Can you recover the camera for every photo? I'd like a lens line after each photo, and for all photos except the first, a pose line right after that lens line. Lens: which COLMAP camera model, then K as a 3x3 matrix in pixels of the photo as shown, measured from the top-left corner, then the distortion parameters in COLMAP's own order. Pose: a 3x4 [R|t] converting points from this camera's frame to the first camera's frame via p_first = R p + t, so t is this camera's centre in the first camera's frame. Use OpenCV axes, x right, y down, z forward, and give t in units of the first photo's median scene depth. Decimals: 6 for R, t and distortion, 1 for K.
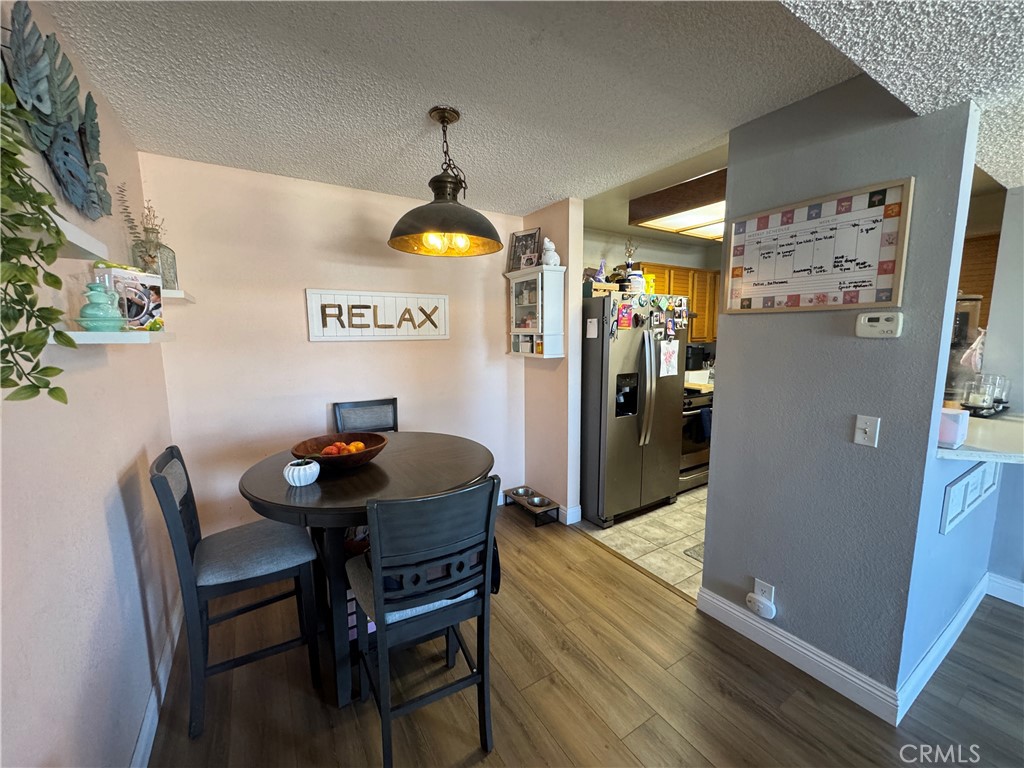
lens RADIAL K [[414.4, 0, 504.7], [0, 414.4, 380.2], [0, 0, 1]] dist [-0.000189, 0.000718]
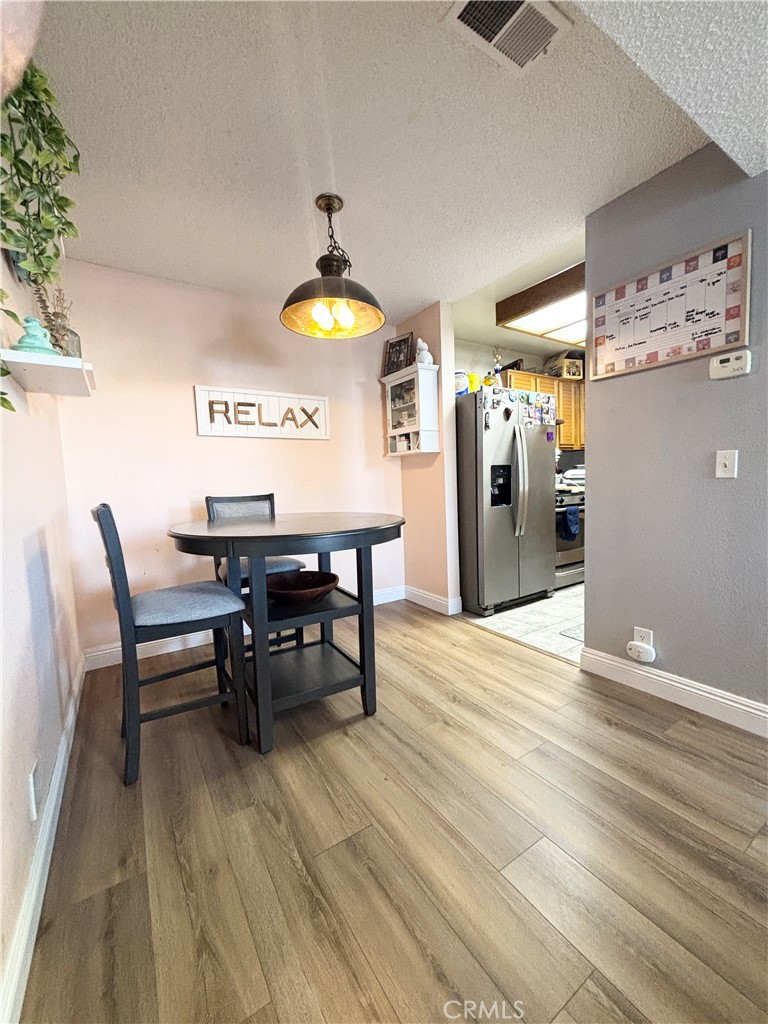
lens RADIAL K [[416.4, 0, 378.0], [0, 416.4, 508.6], [0, 0, 1]] dist [0.006124, -0.001019]
pose [[0.999494, -0.028883, 0.013314, -0.036310], [0.029586, 0.997991, -0.056032, 0.164517], [-0.011669, 0.056397, 0.998340, -0.047909]]
